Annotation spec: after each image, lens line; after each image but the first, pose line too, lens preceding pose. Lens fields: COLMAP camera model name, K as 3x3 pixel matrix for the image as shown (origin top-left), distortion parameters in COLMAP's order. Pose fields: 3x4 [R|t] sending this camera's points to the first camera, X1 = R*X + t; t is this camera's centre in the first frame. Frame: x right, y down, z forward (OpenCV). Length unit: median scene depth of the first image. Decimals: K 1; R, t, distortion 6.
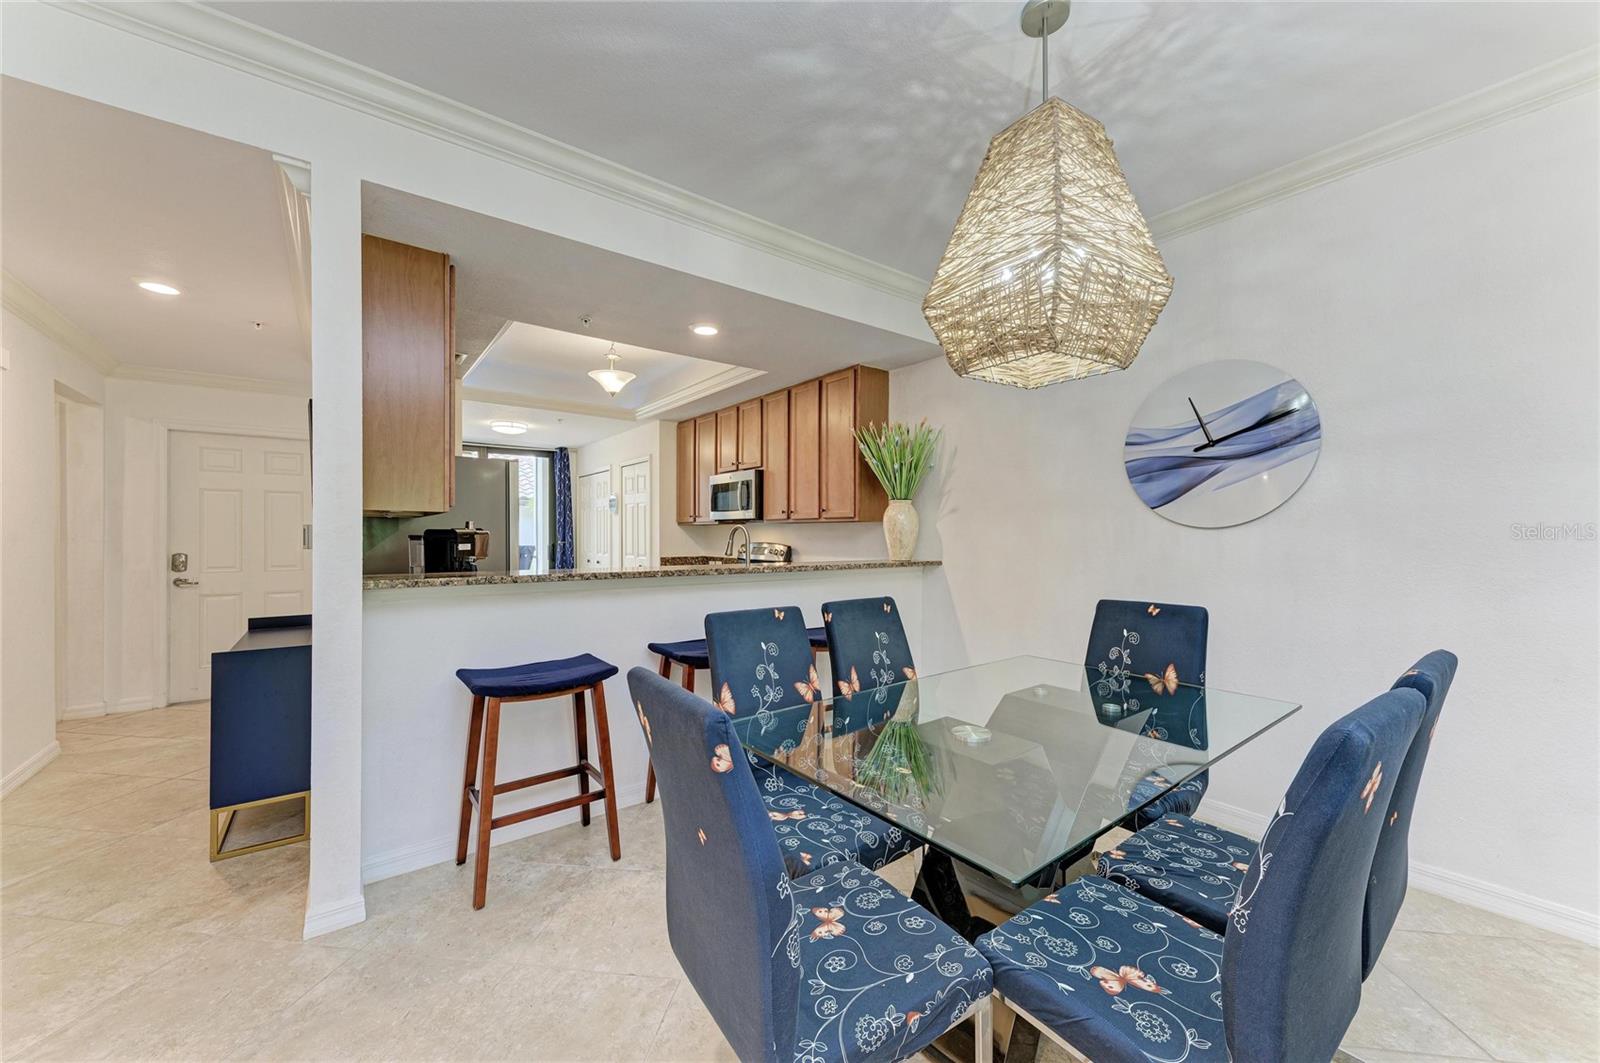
lens RADIAL K [[599.1, 0, 801.9], [0, 599.1, 534.6], [0, 0, 1]] dist [0.015853, -0.000556]
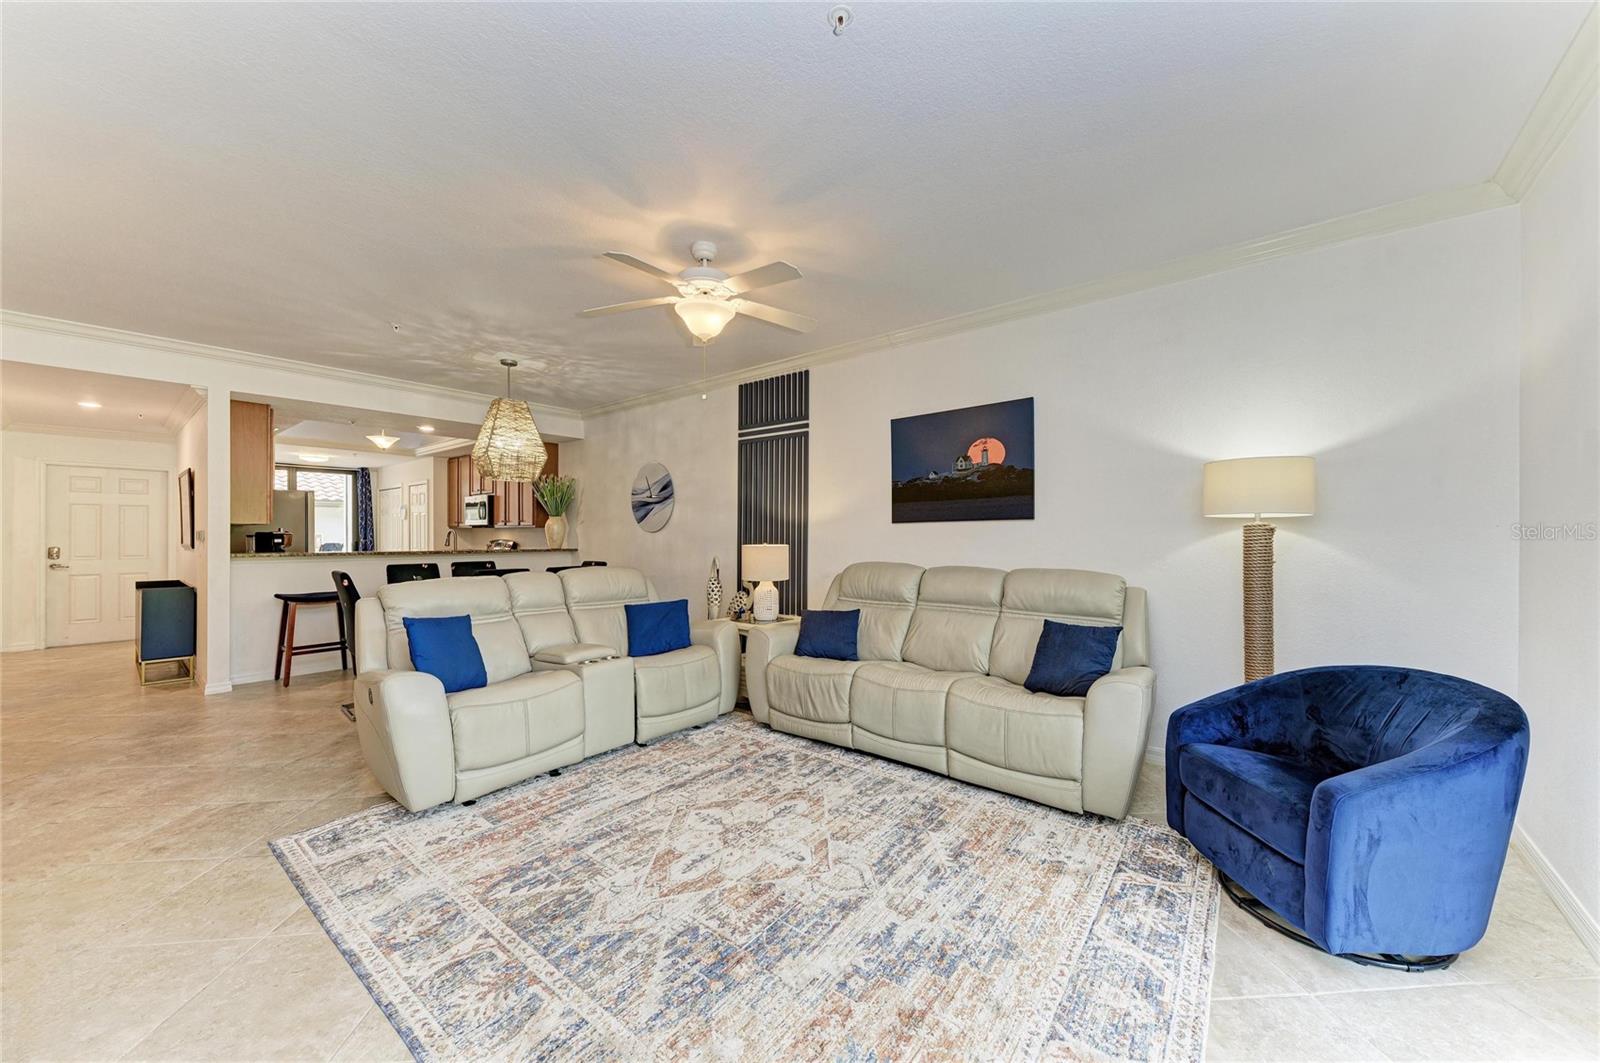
lens RADIAL K [[580.2, 0, 800.9], [0, 580.2, 534.5], [0, 0, 1]] dist [0.013641, -0.000247]
pose [[0.975095, -0.000130, 0.221789, 0.448094], [0.000140, 1.000000, -0.000028, -0.000572], [-0.221789, 0.000059, 0.975095, -0.820613]]
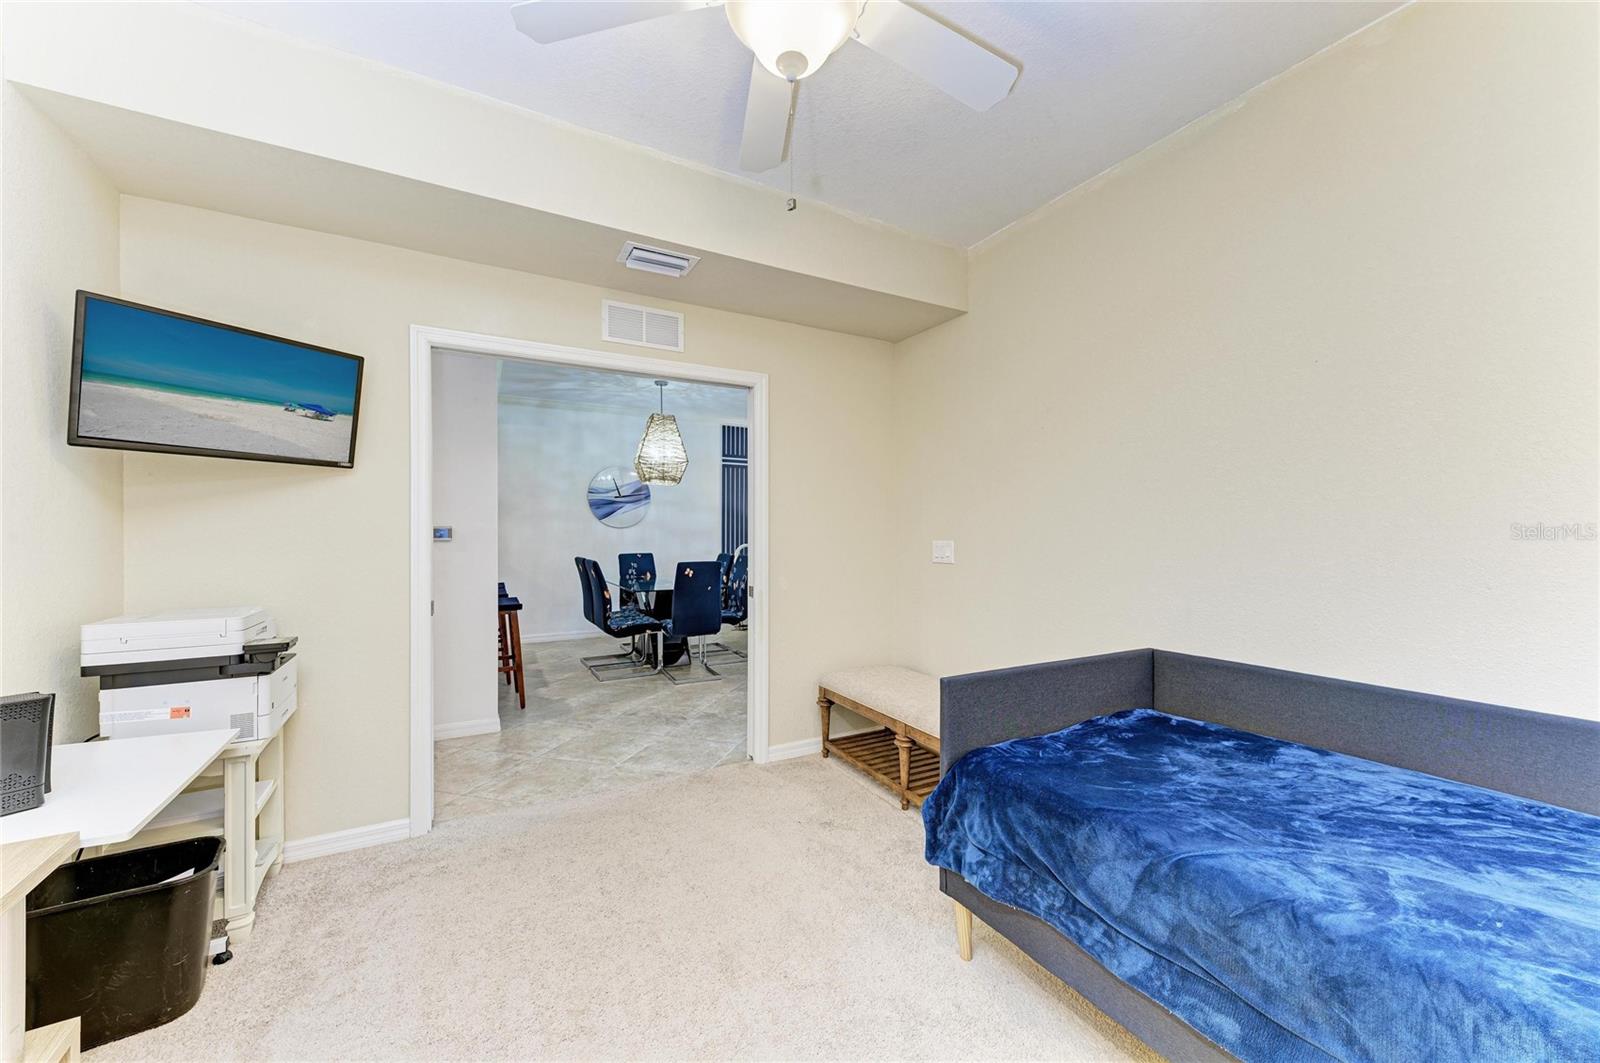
lens RADIAL K [[599.1, 0, 801.9], [0, 599.1, 534.6], [0, 0, 1]] dist [0.015853, -0.000556]
pose [[0.146624, -0.013065, 0.989106, -1.129251], [-0.000629, 0.999911, 0.013301, -0.009706], [-0.989192, -0.002572, 0.146603, -0.123113]]
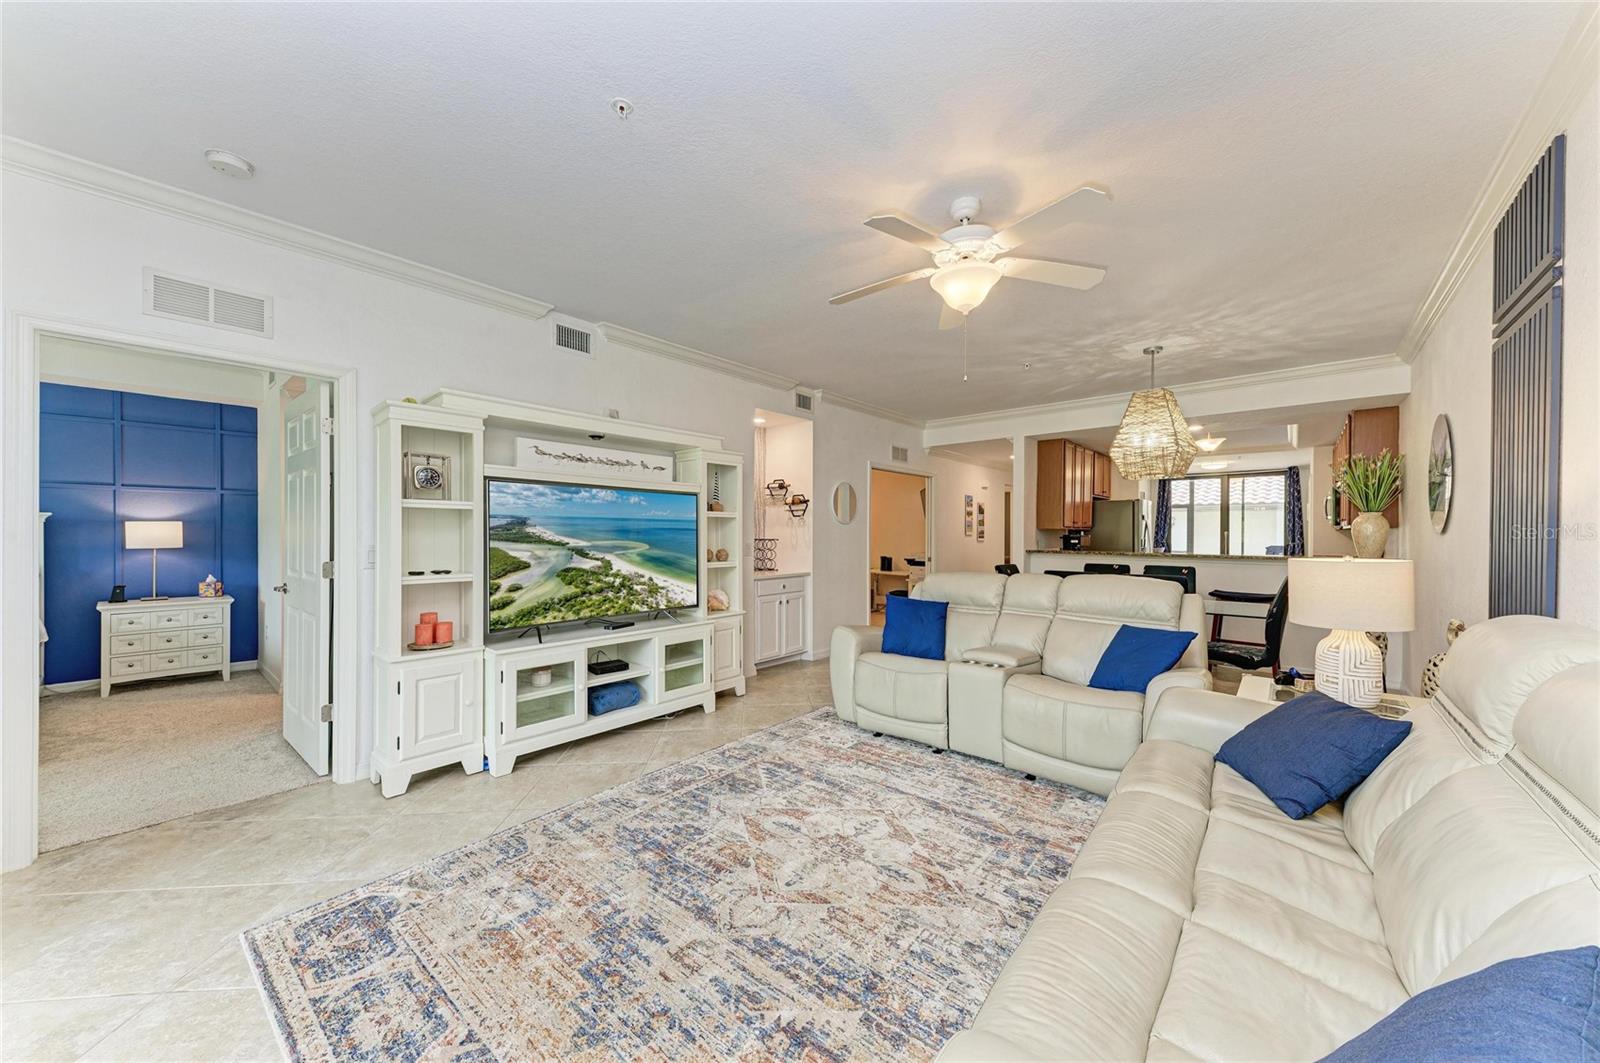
lens RADIAL K [[568.7, 0, 802.1], [0, 568.7, 534.8], [0, 0, 1]] dist [0.013849, -0.000160]
pose [[0.204794, 0.002588, -0.978802, 1.008272], [-0.004554, 0.999988, 0.001691, -0.003785], [0.978794, 0.004111, 0.204804, -0.420238]]
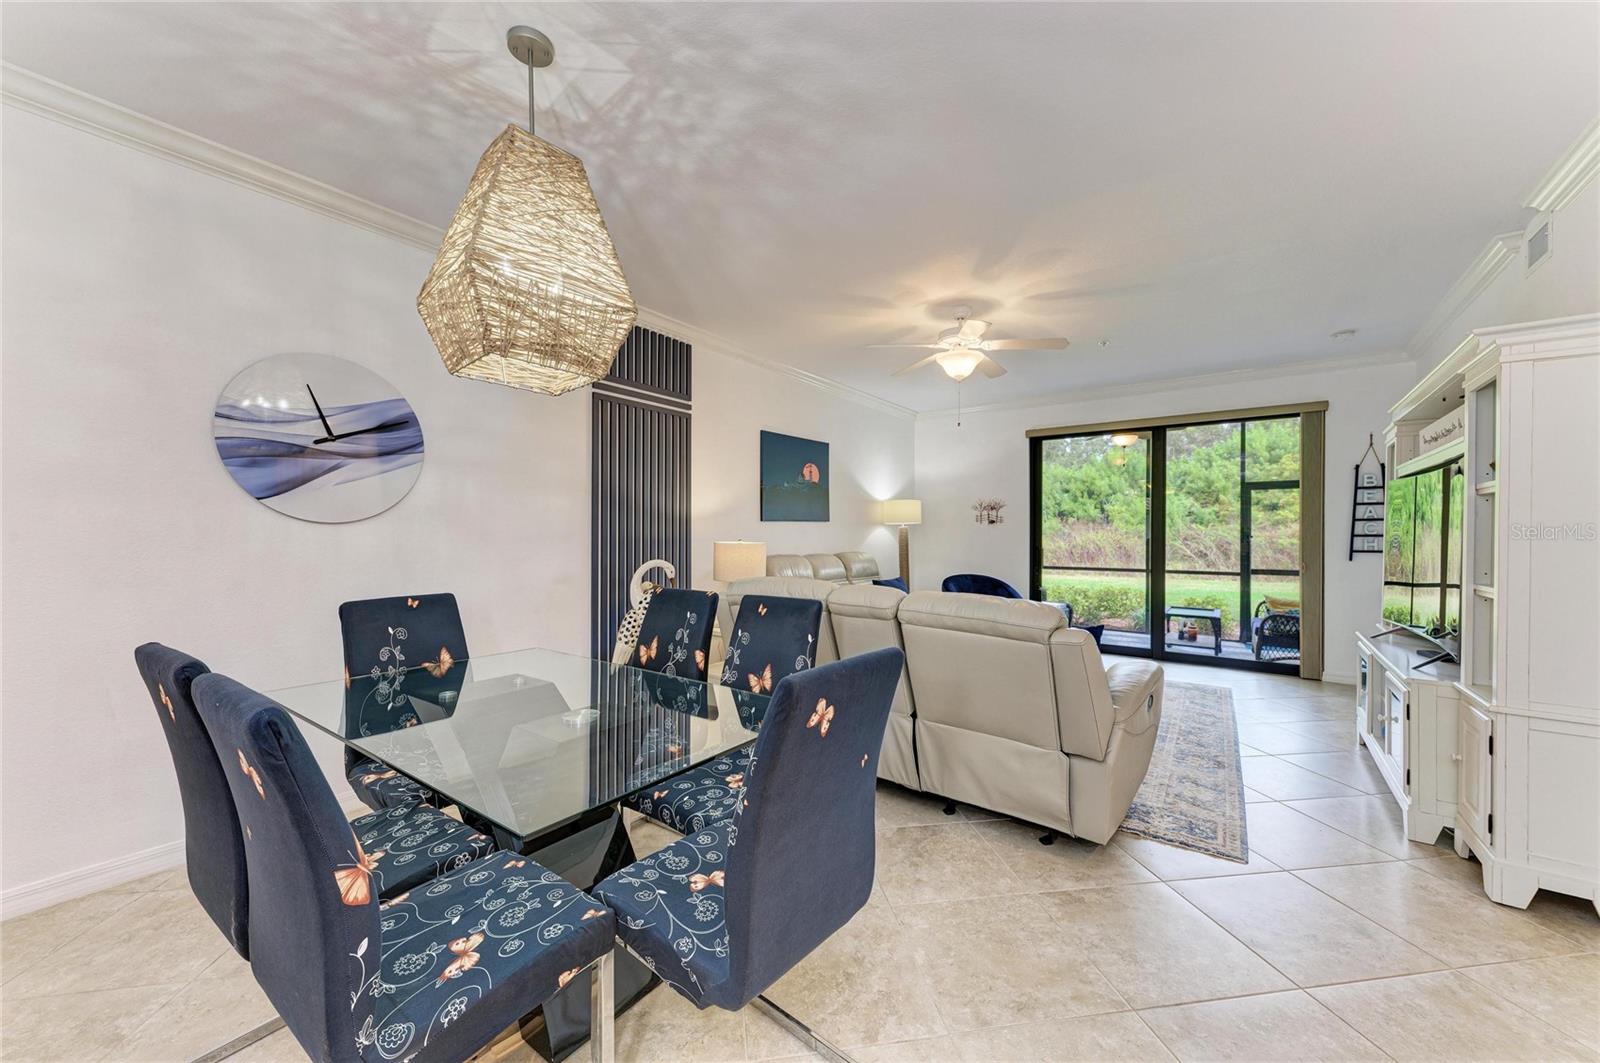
lens RADIAL K [[599.1, 0, 801.9], [0, 599.1, 534.6], [0, 0, 1]] dist [0.015853, -0.000556]
pose [[-0.279790, -0.004204, 0.960052, -0.297032], [-0.001536, 0.999991, 0.003932, 0.001533], [-0.960060, -0.000375, -0.279794, 0.322526]]
